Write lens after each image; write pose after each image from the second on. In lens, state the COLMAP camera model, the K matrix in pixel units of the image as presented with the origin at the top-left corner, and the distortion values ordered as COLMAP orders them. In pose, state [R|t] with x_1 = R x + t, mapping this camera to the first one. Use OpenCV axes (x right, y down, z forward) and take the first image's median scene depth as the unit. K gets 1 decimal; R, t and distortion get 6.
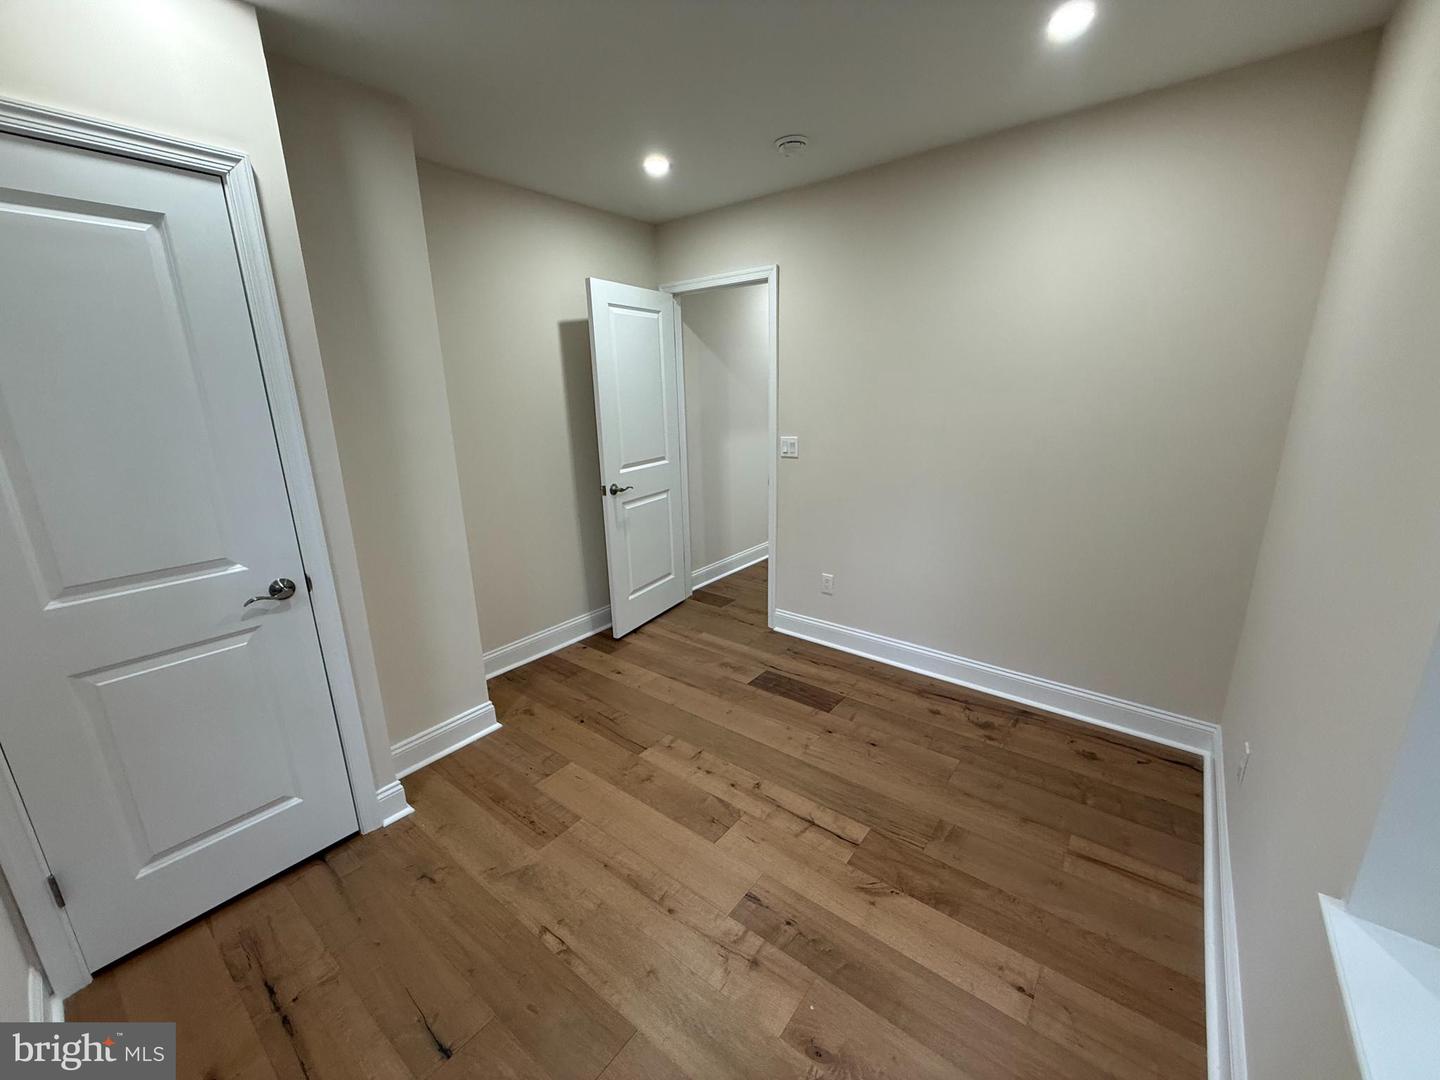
lens RADIAL K [[576.4, 0, 725.7], [0, 576.4, 533.2], [0, 0, 1]] dist [-0.001635, 0.000857]
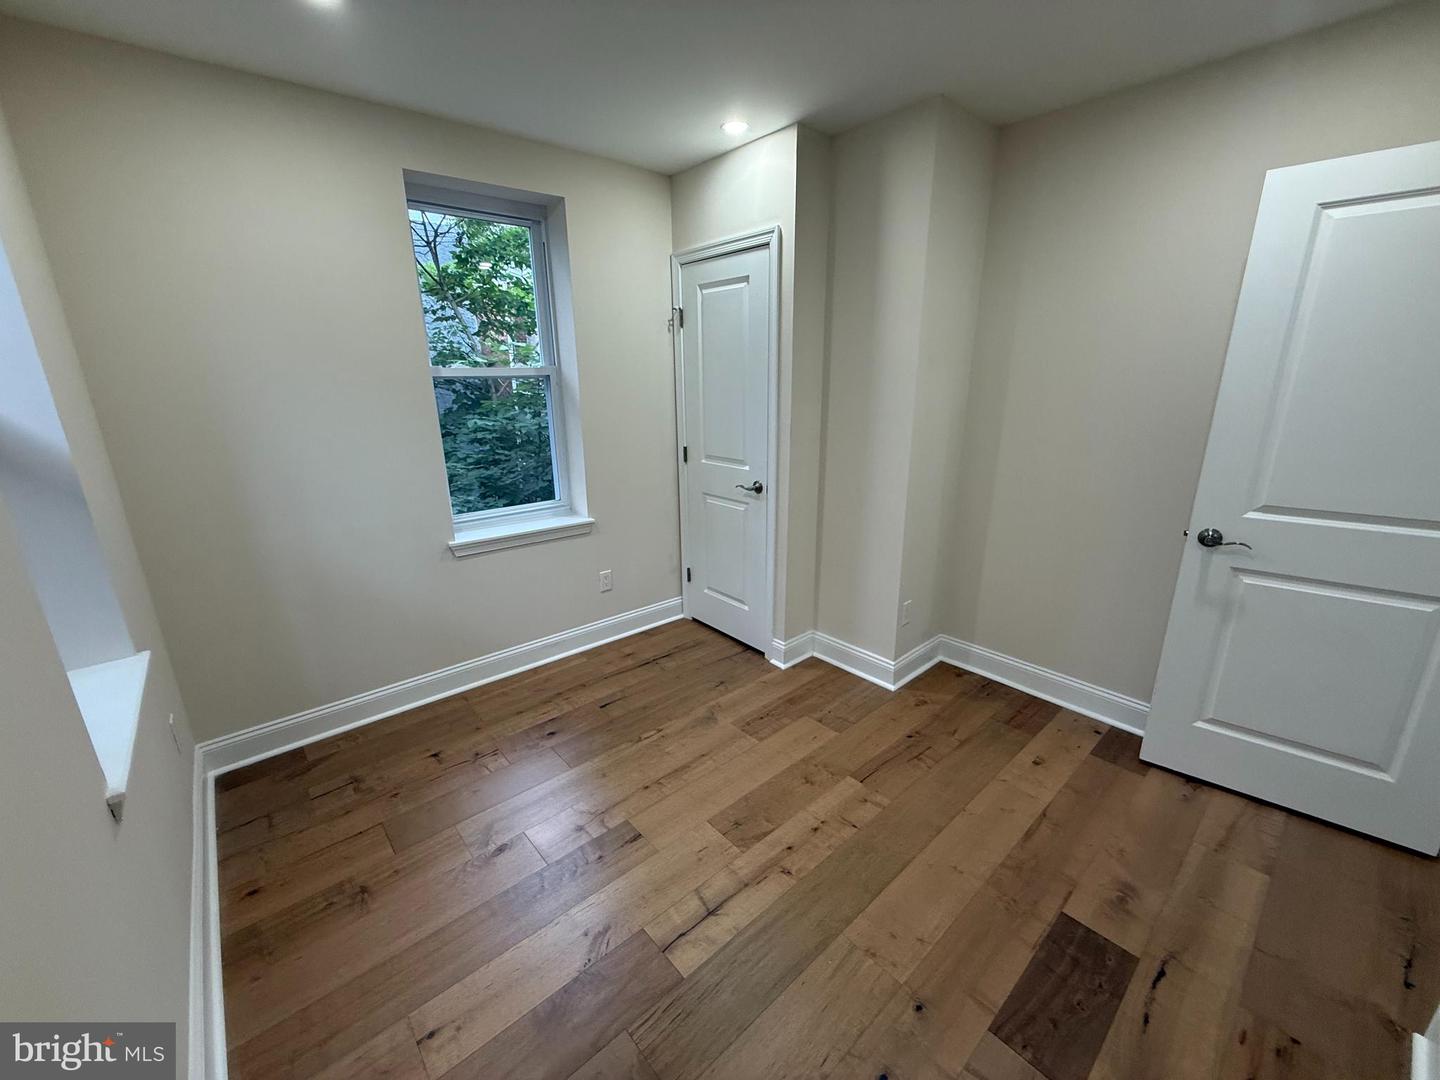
lens RADIAL K [[576.4, 0, 710.7], [0, 576.4, 536.9], [0, 0, 1]] dist [-0.001635, 0.000857]
pose [[-0.197828, 0.291298, -0.935954, 0.623333], [-0.226554, 0.915385, 0.332782, -0.211965], [0.953697, 0.277877, -0.115095, 0.772573]]
